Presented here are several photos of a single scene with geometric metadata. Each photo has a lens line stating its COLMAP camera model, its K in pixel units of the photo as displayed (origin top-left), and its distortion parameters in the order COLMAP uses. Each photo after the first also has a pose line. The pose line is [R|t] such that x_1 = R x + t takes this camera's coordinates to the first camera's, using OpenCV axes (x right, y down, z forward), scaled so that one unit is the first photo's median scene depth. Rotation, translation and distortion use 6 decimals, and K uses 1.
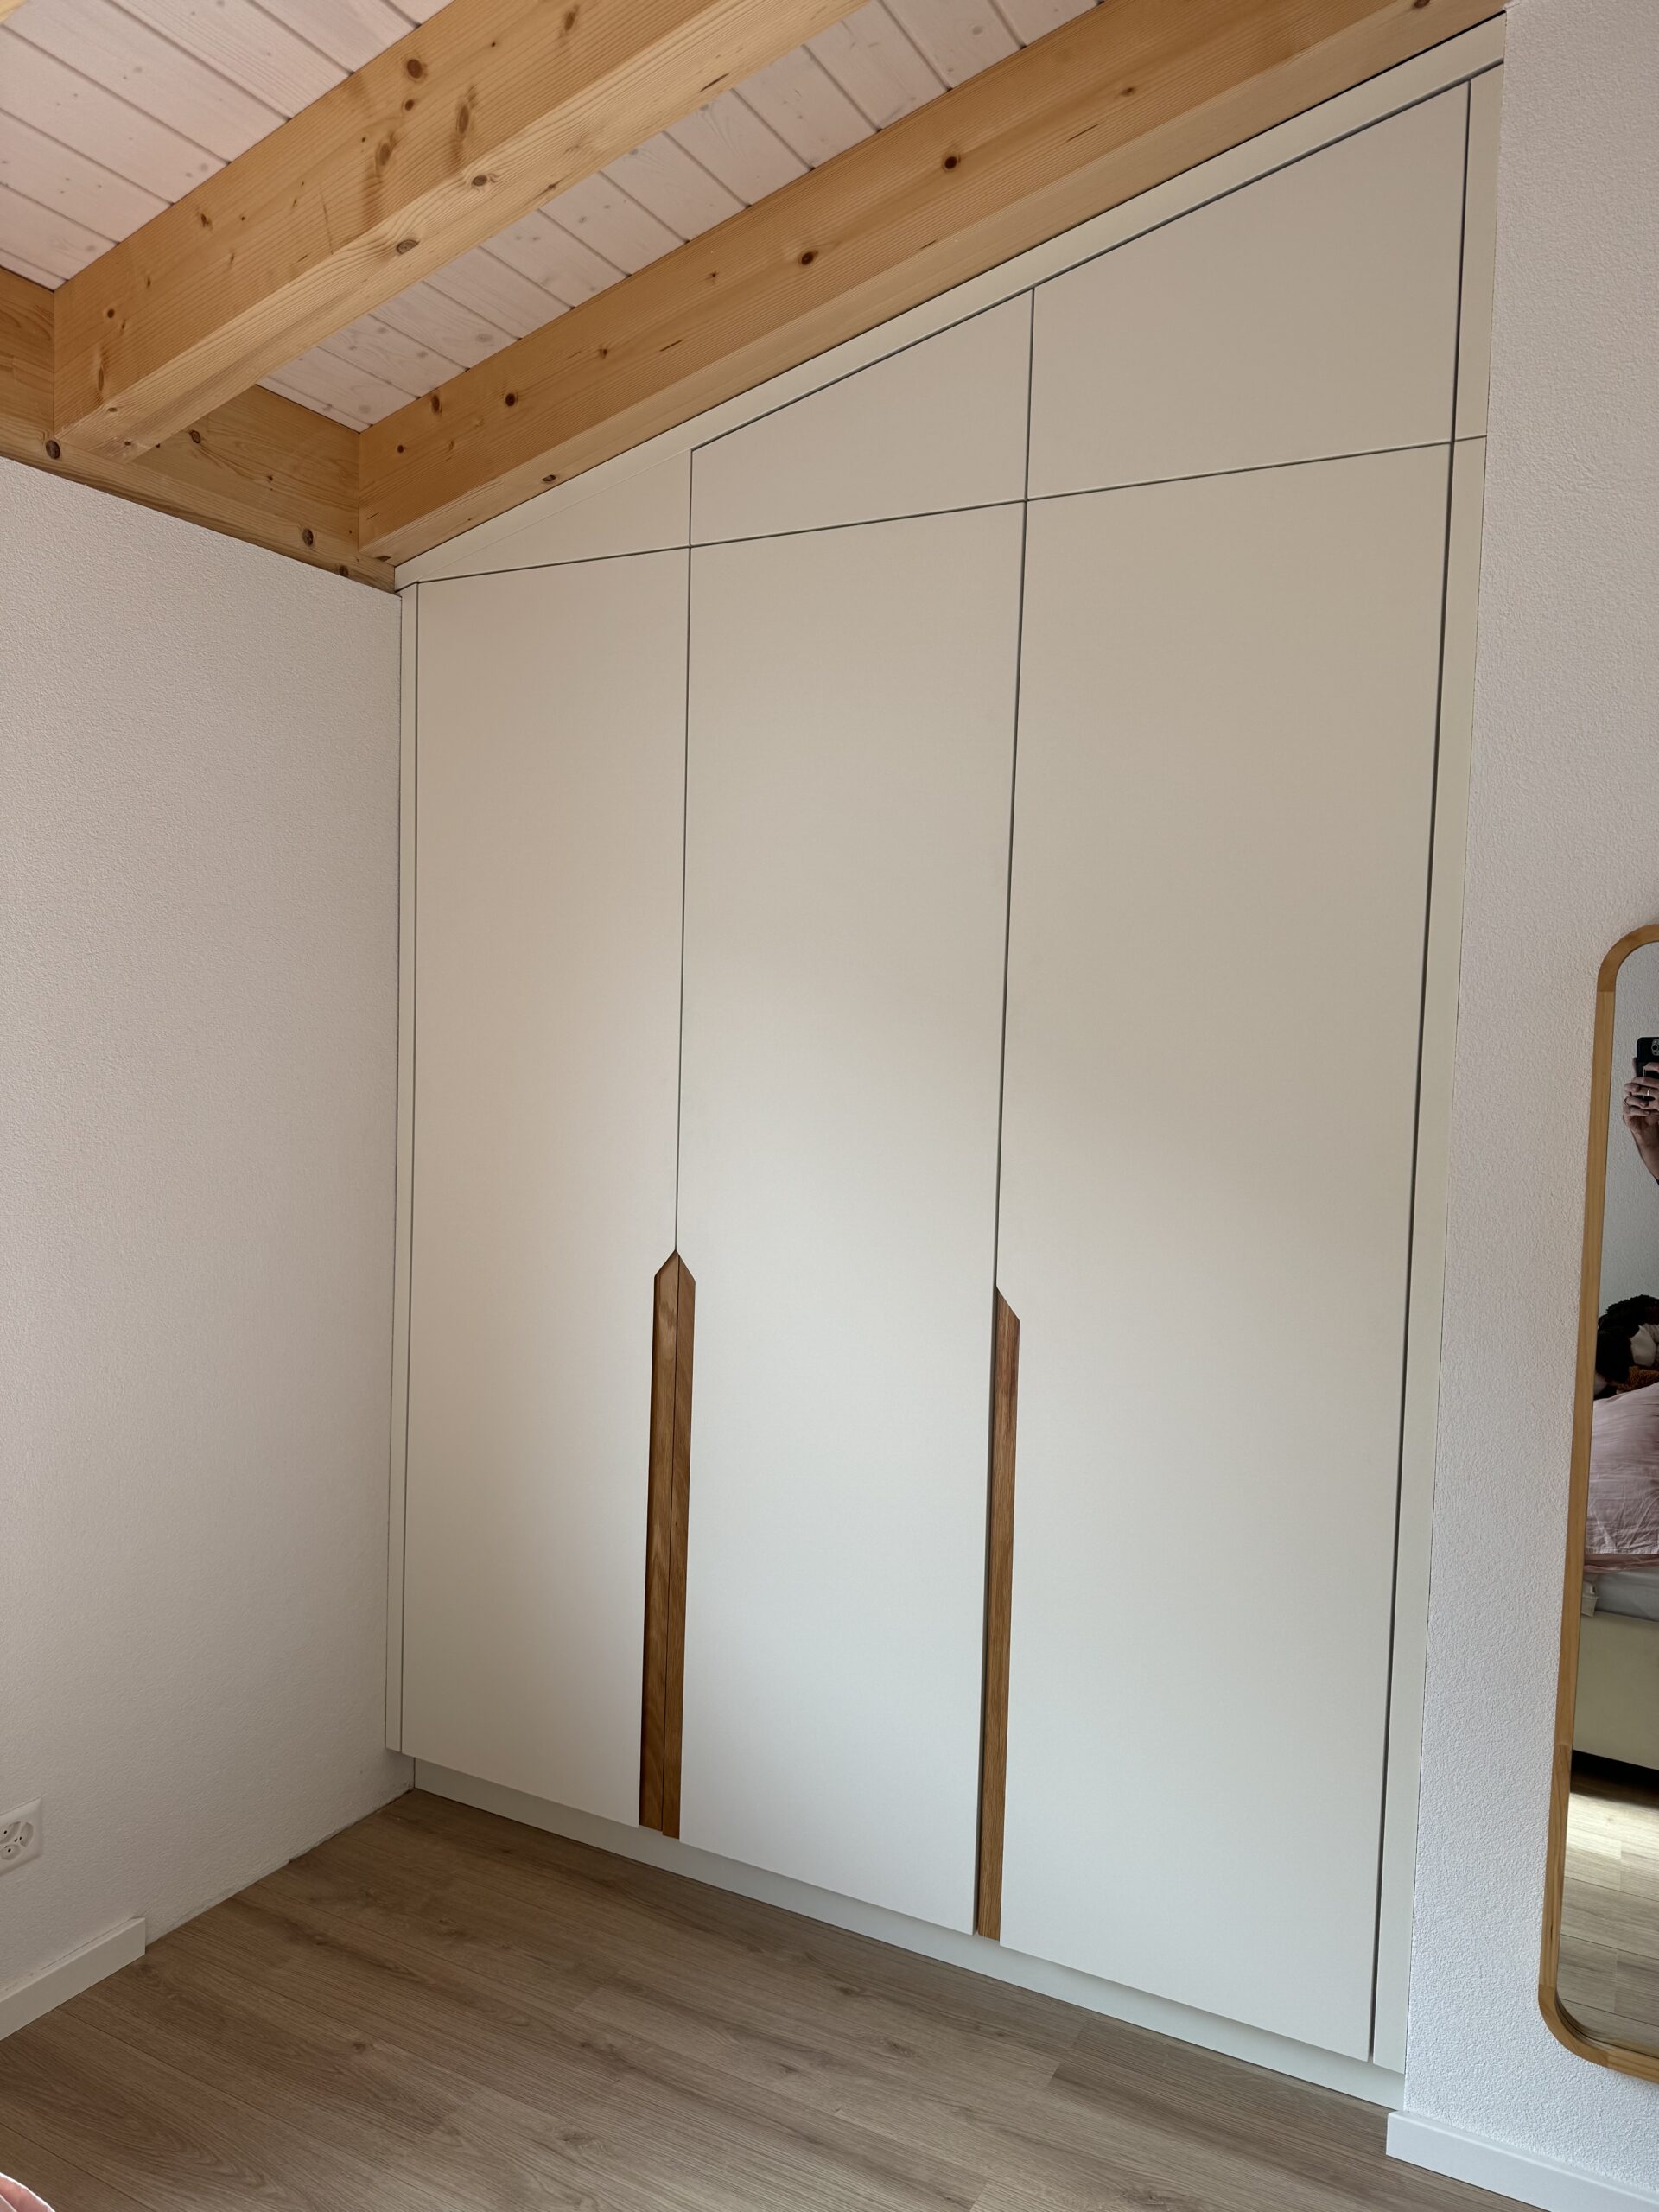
lens RADIAL K [[1560.5, 0, 829.5], [0, 1560.5, 1106.0], [0, 0, 1]] dist [0.002903, -0.010056]
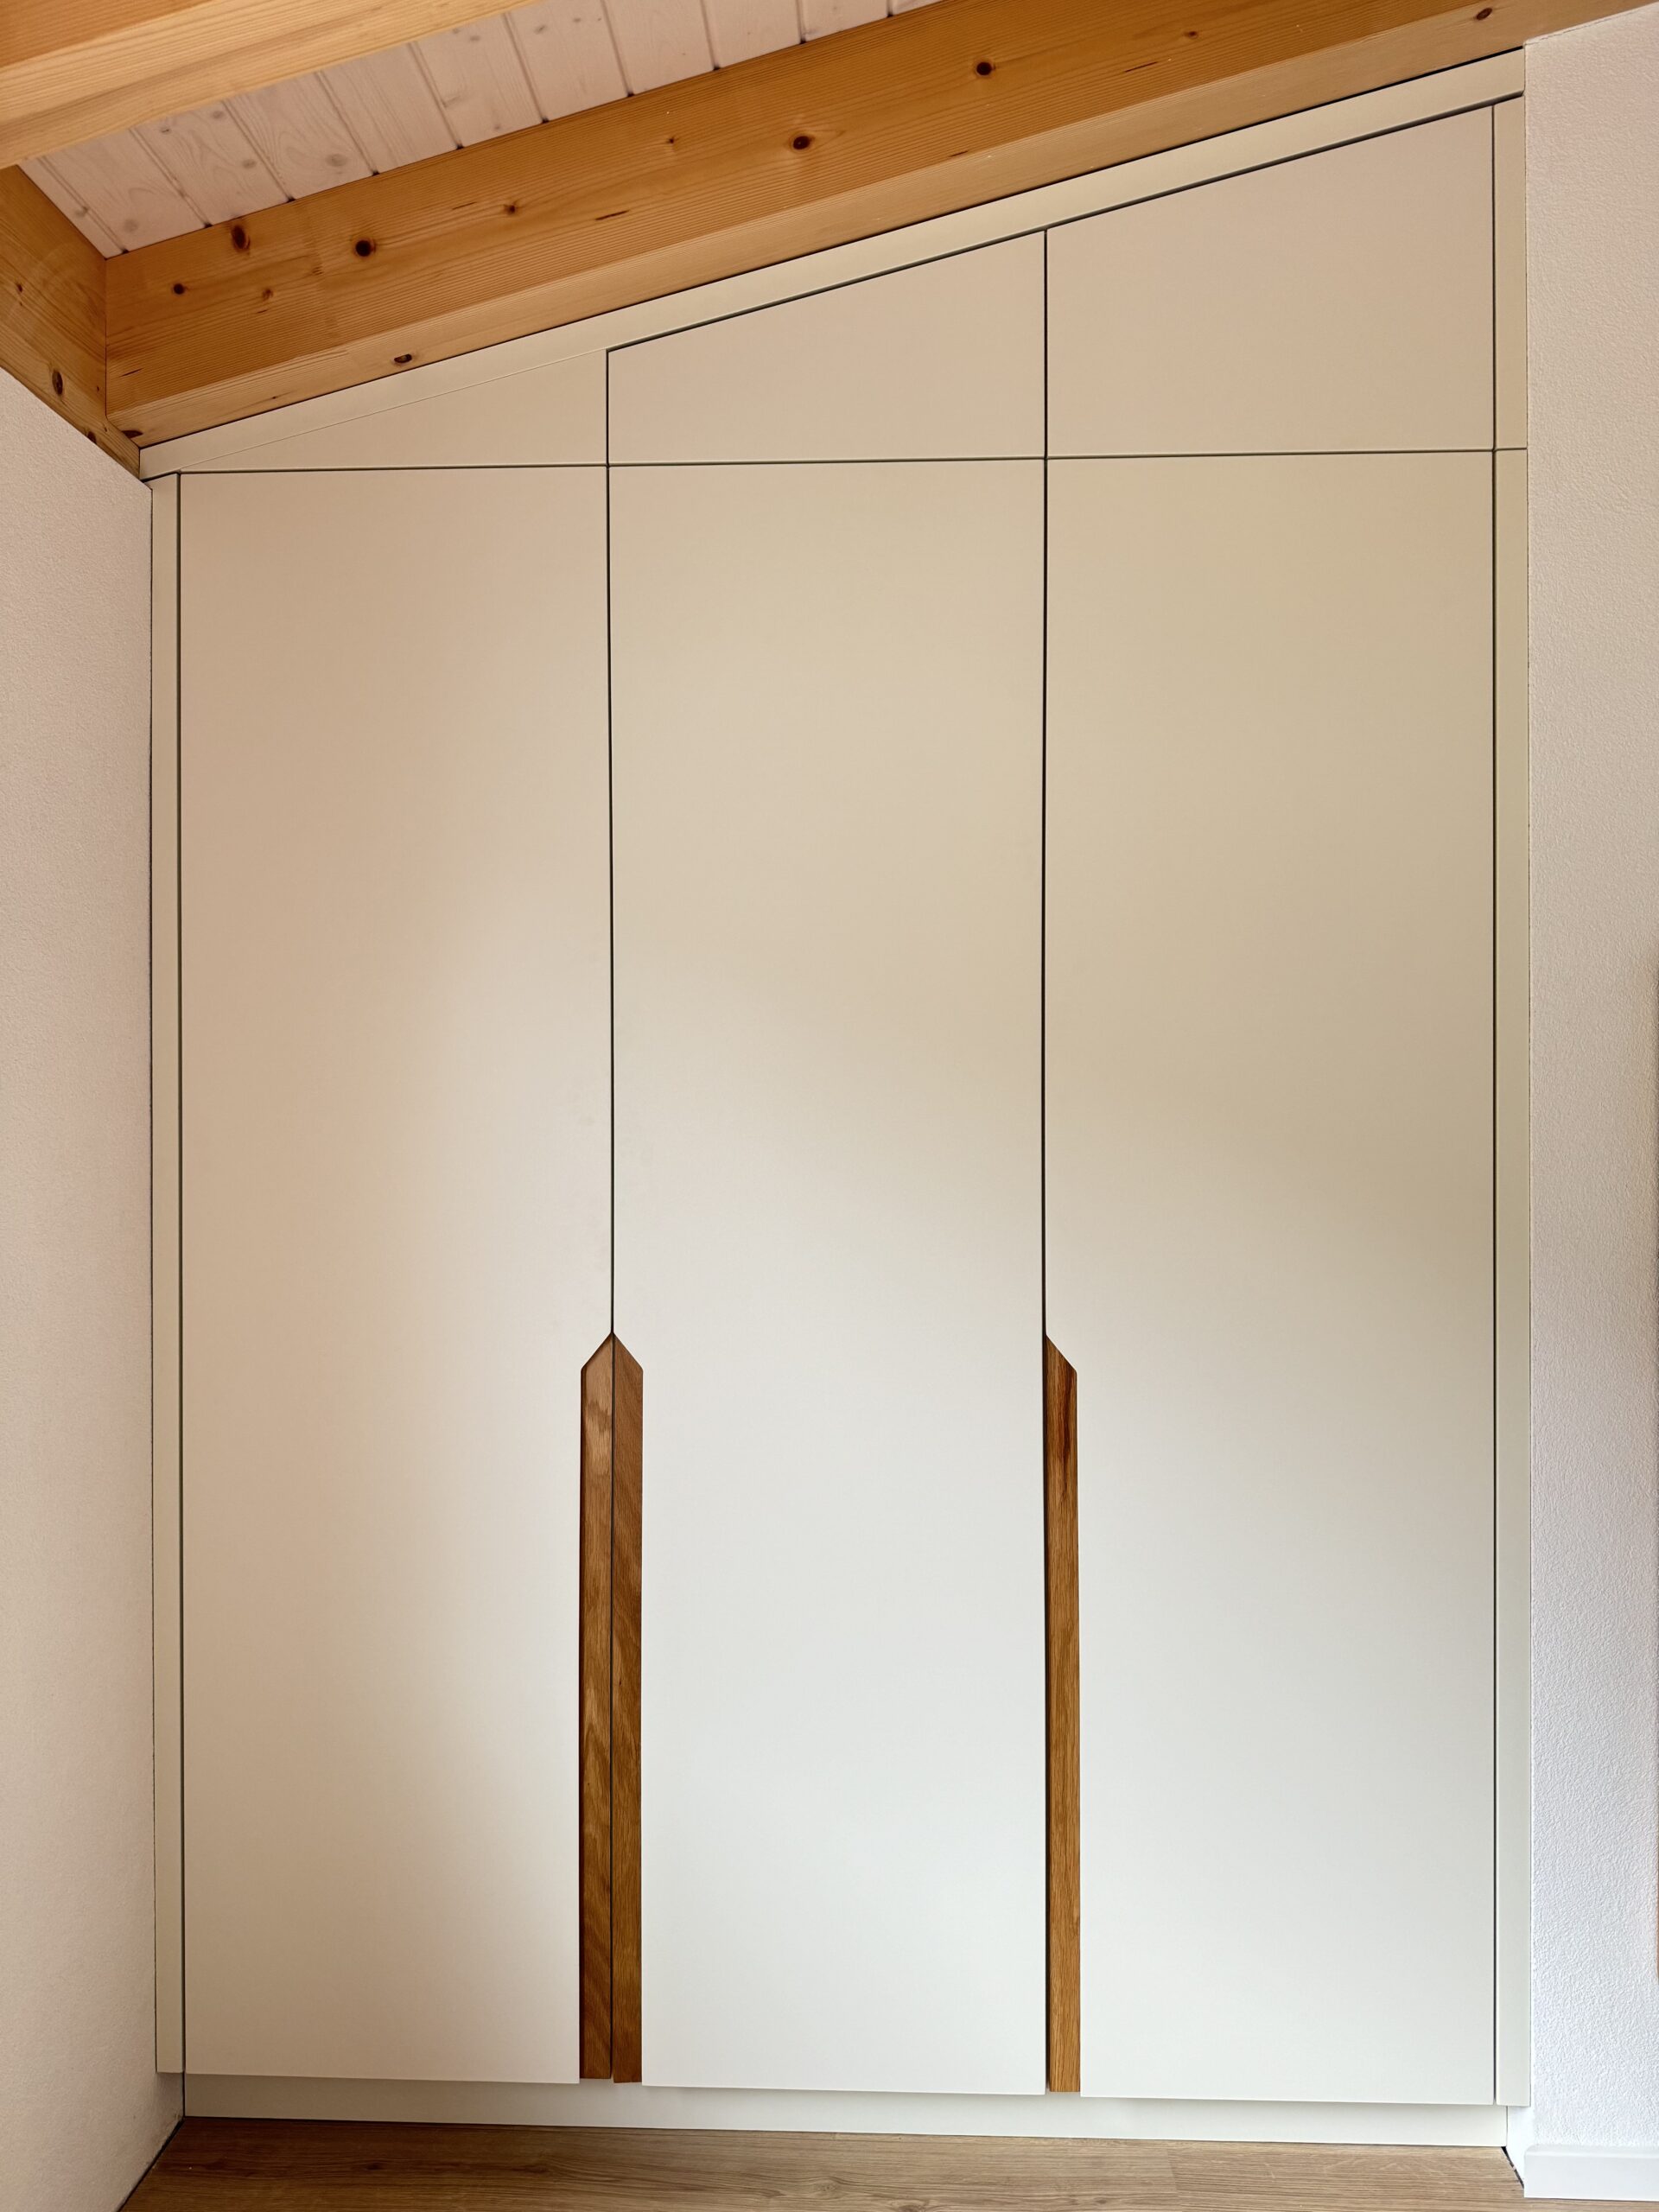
lens RADIAL K [[1563.3, 0, 829.5], [0, 1563.3, 1106.0], [0, 0, 1]] dist [-0.002660, -0.005749]
pose [[0.902566, -0.031597, 0.429391, -0.334947], [0.051070, 0.998120, -0.033901, 0.008937], [-0.427512, 0.052527, 0.902482, 0.222854]]
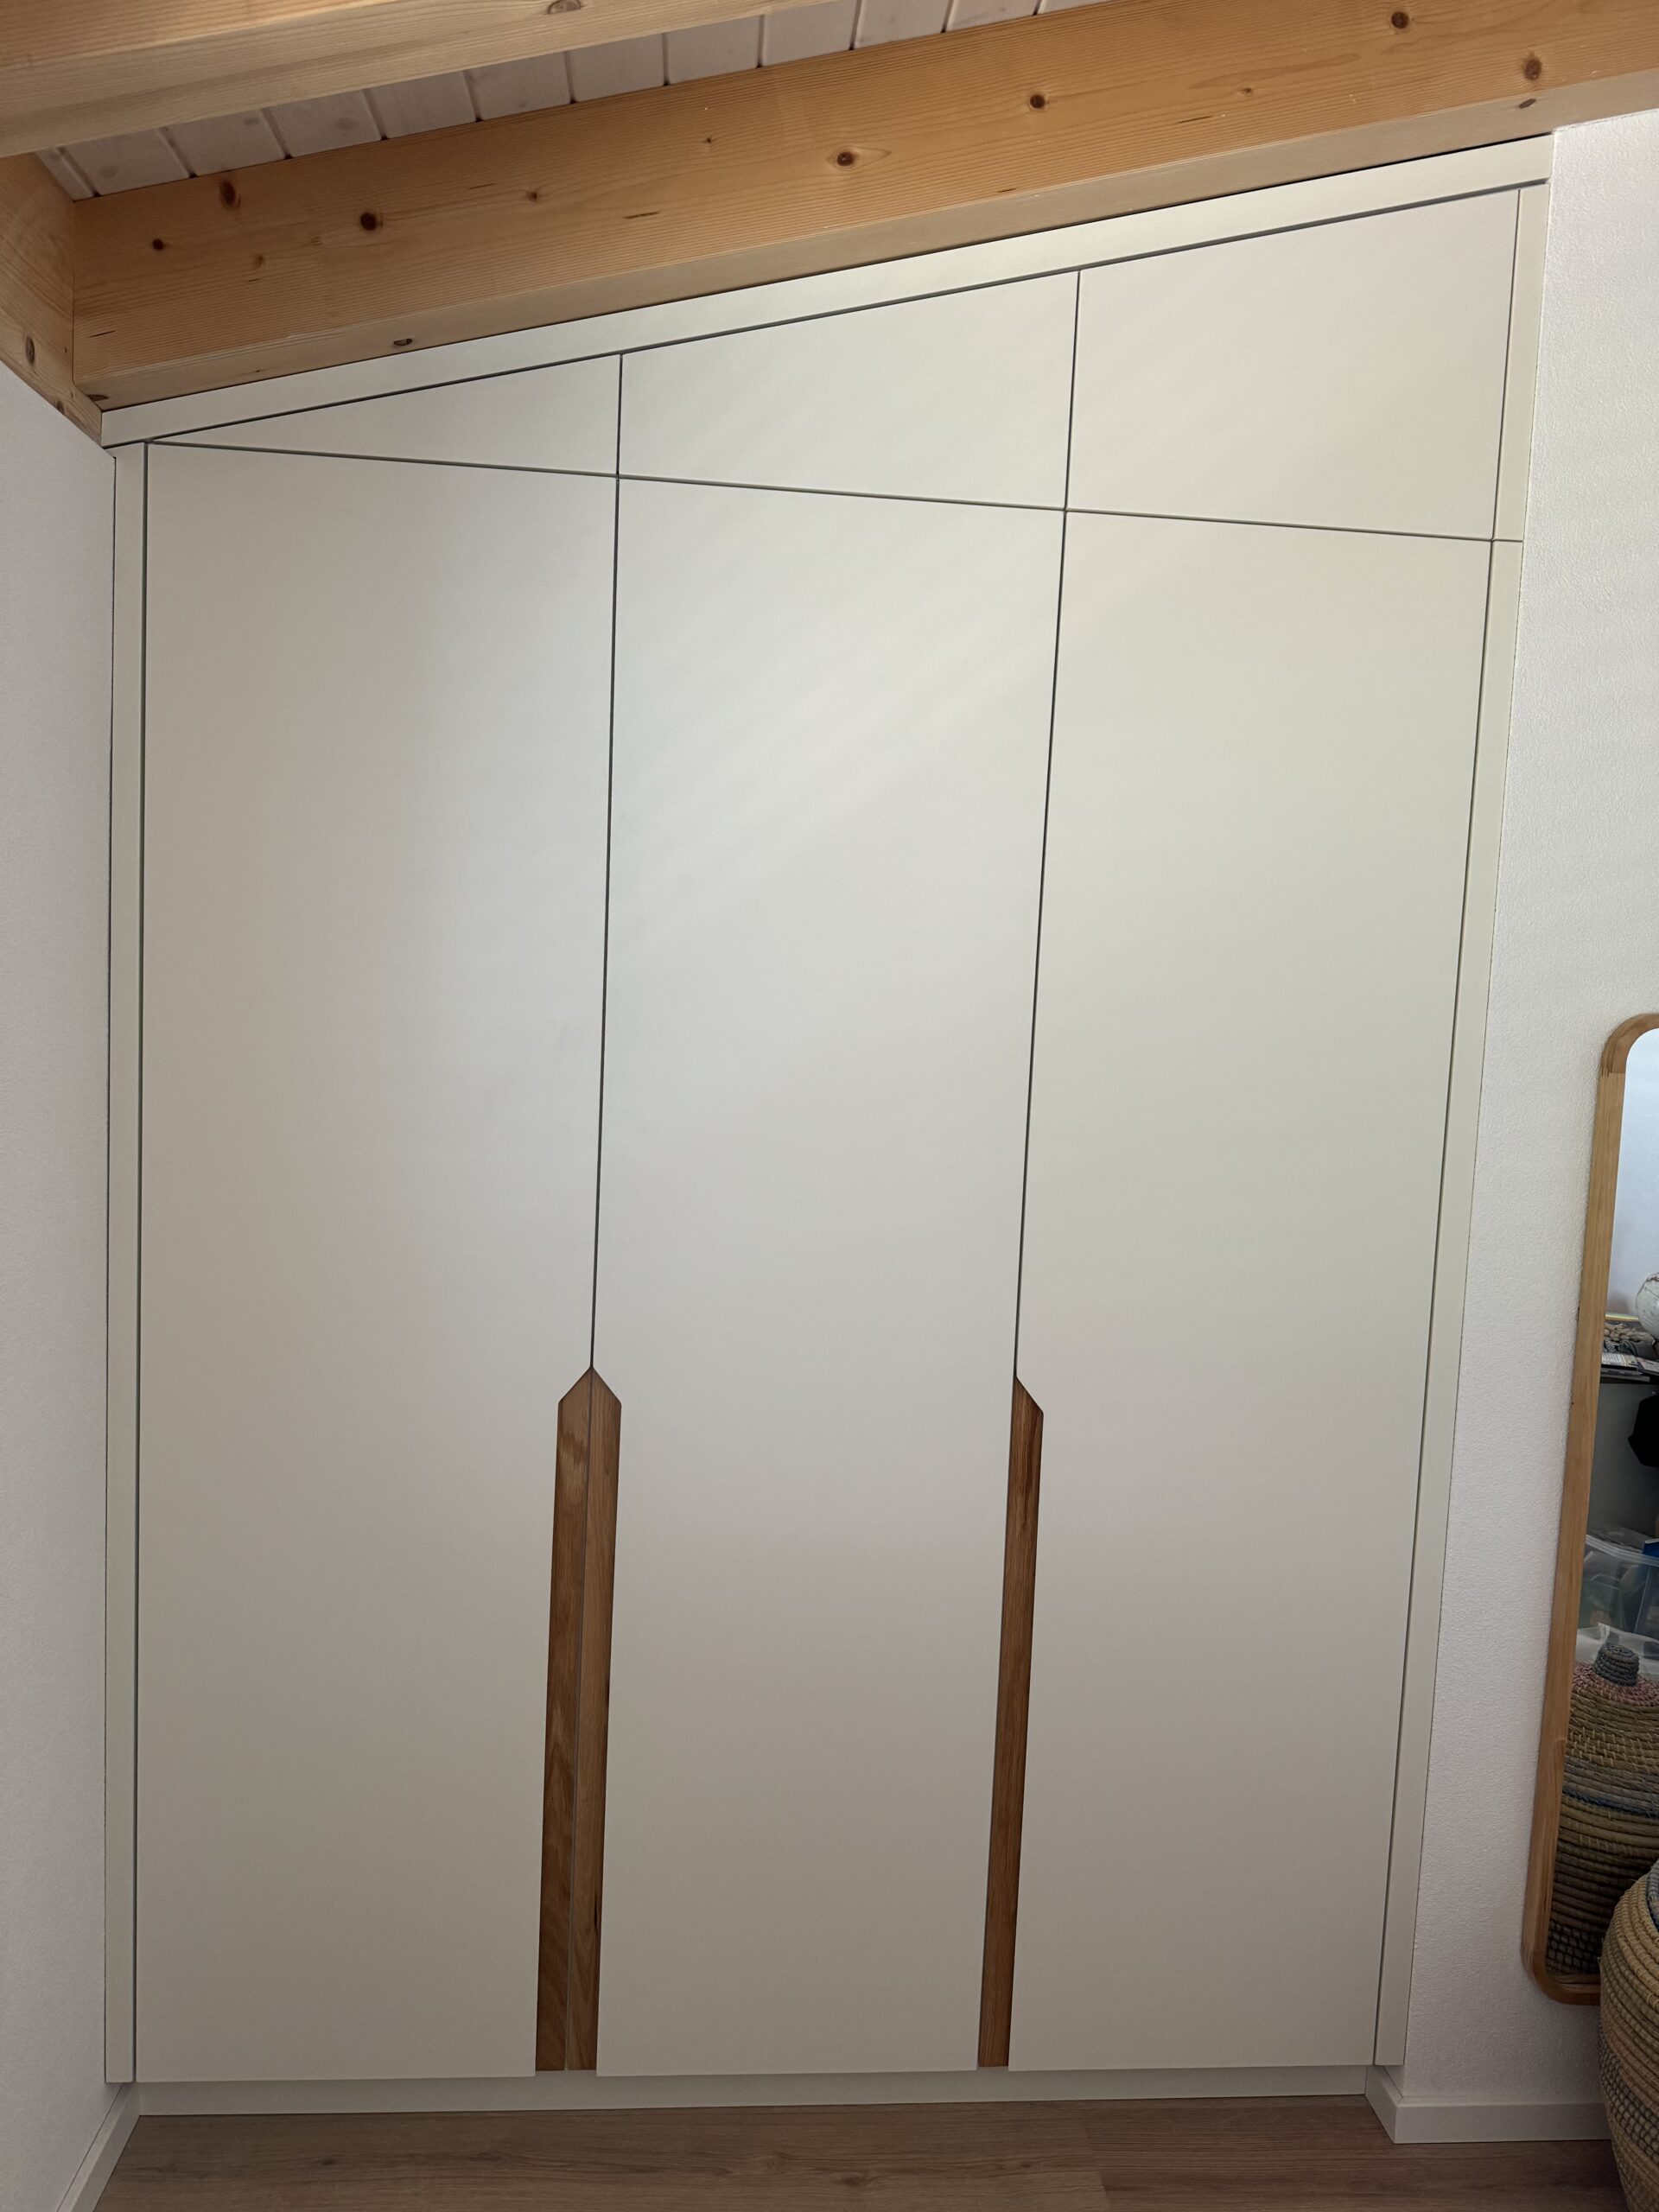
lens RADIAL K [[1555.3, 0, 829.5], [0, 1555.3, 1106.0], [0, 0, 1]] dist [-0.004802, -0.001727]
pose [[0.844194, -0.035728, 0.534846, -0.413100], [0.008842, 0.998569, 0.052749, -0.081579], [-0.535965, -0.039802, 0.843301, 0.265799]]
